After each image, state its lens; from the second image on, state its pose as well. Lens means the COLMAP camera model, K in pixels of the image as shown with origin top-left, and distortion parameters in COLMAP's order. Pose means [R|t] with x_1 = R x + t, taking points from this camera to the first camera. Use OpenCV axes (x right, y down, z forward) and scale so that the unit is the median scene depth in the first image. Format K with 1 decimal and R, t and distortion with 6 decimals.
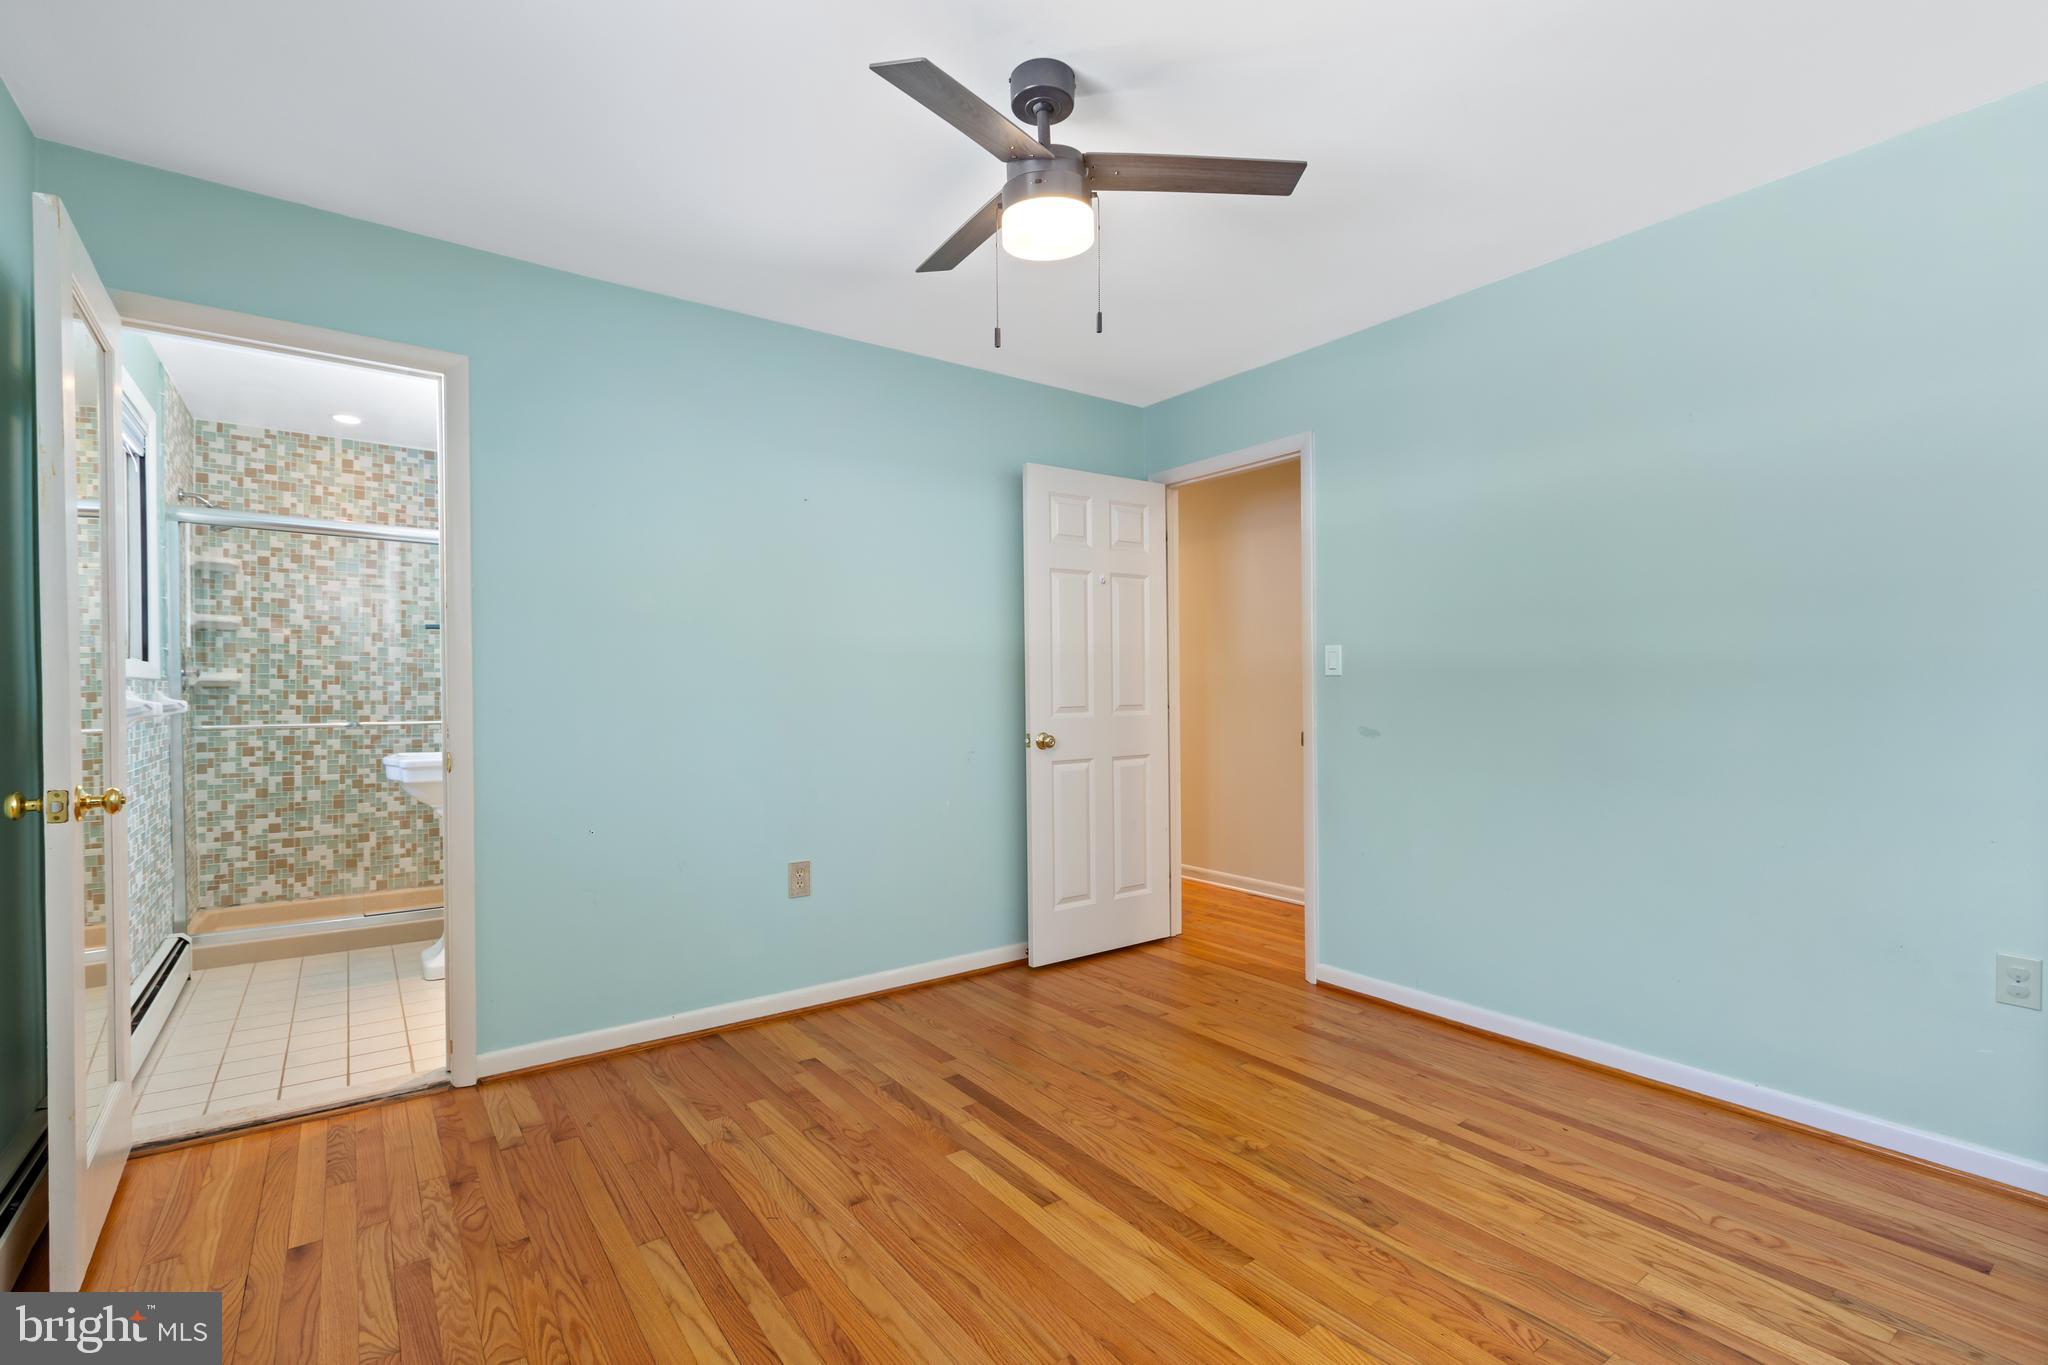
lens RADIAL K [[909.3, 0, 1033.7], [0, 909.3, 689.5], [0, 0, 1]] dist [-0.000528, -0.000499]
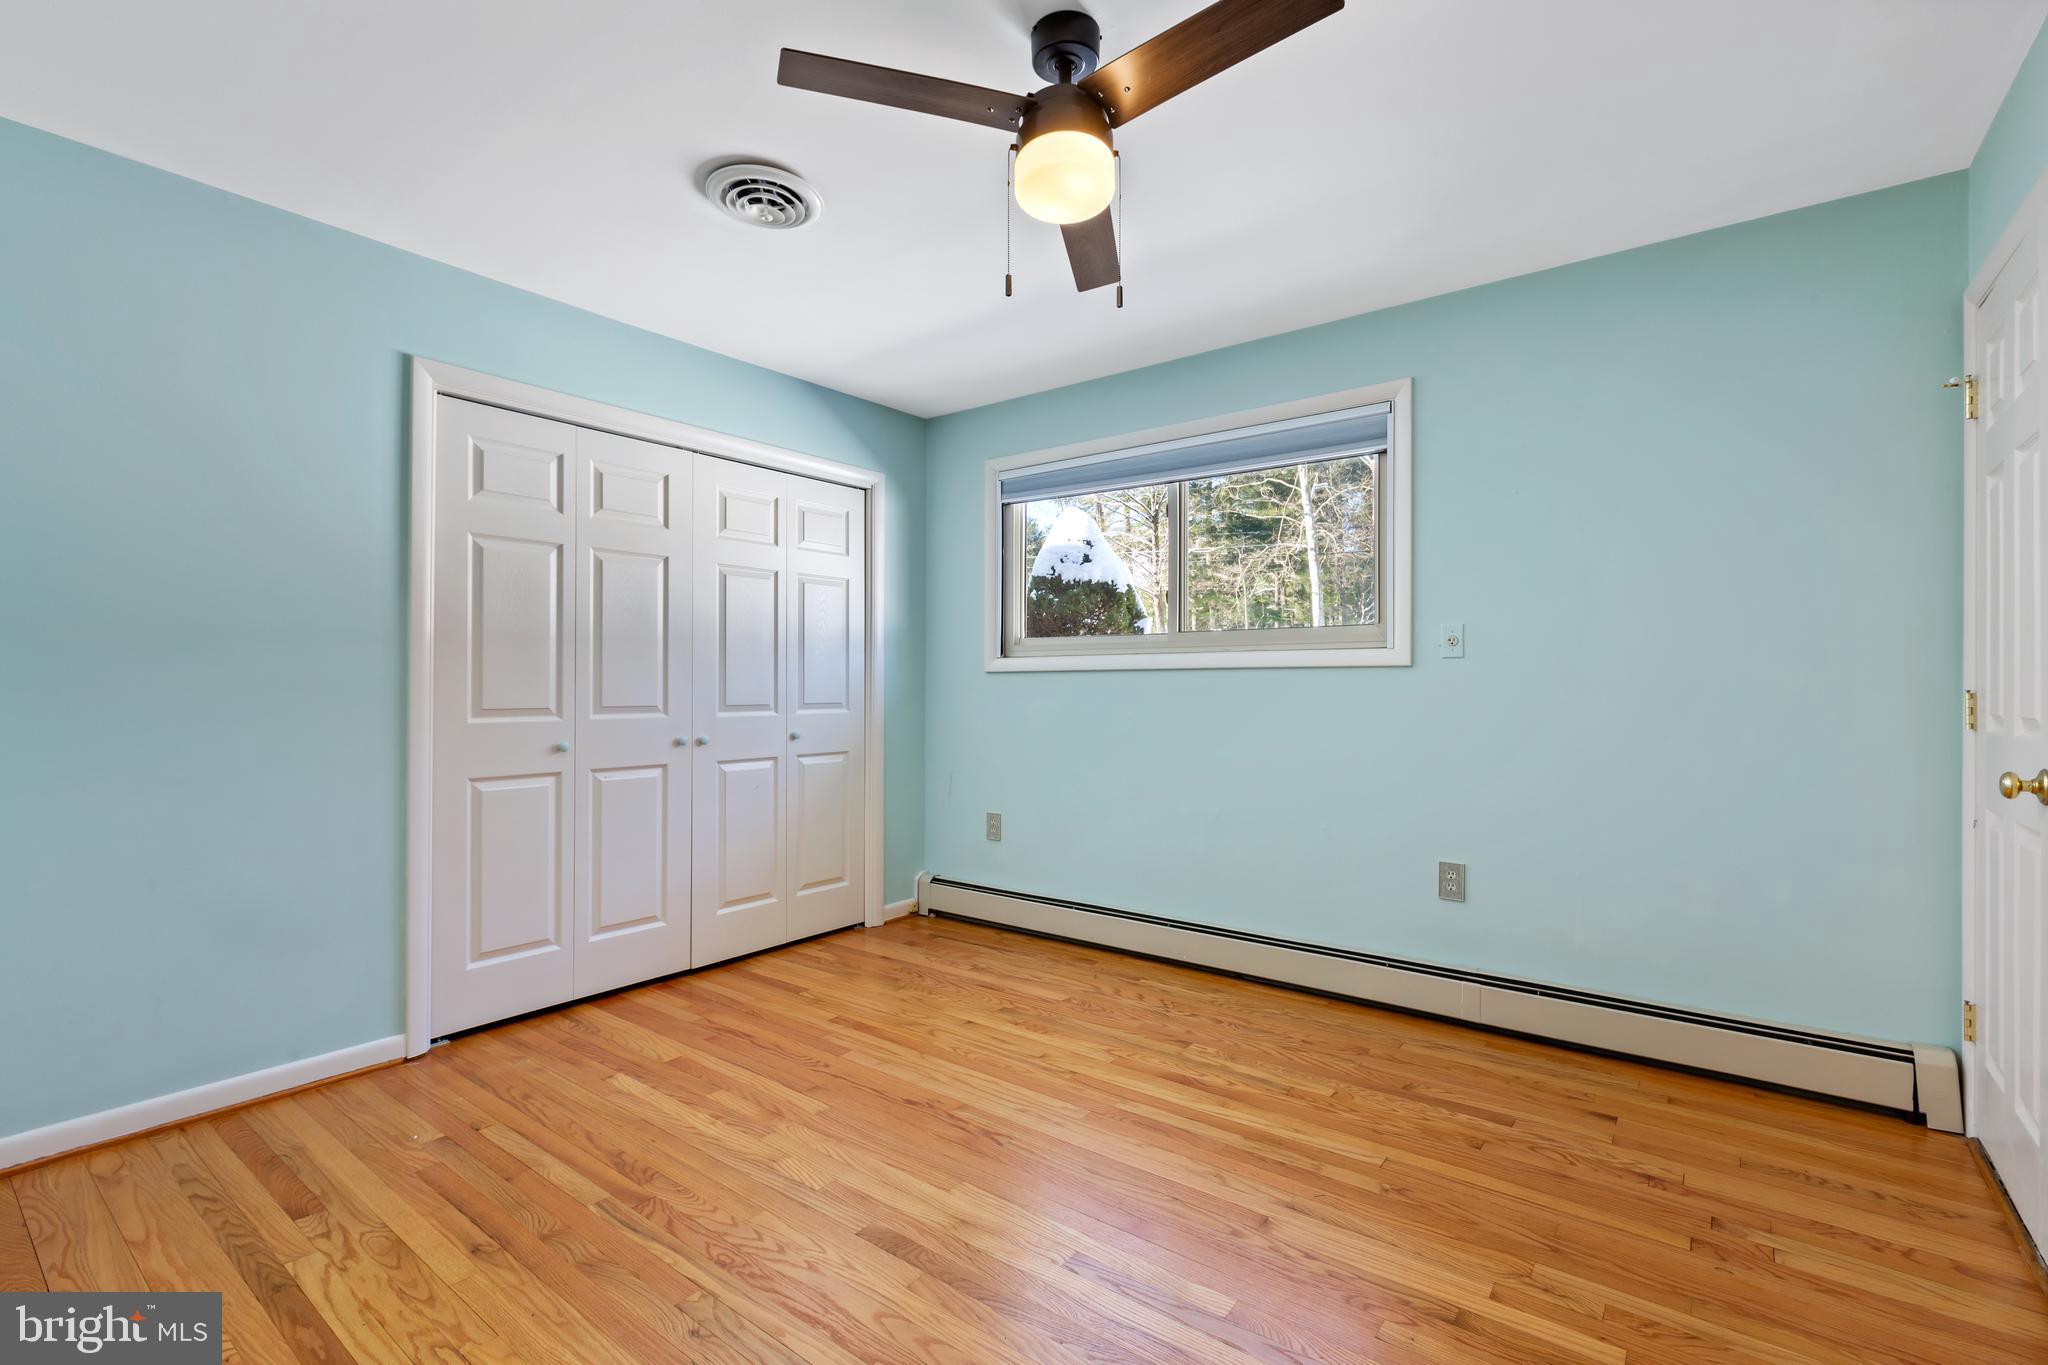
lens RADIAL K [[910.8, 0, 1020.0], [0, 910.8, 671.3], [0, 0, 1]] dist [-0.001944, -0.004012]
pose [[-0.963591, 0.003116, -0.267362, 0.185399], [0.004761, 0.999974, -0.005502, -0.003904], [0.267337, -0.006574, -0.963581, 1.131265]]
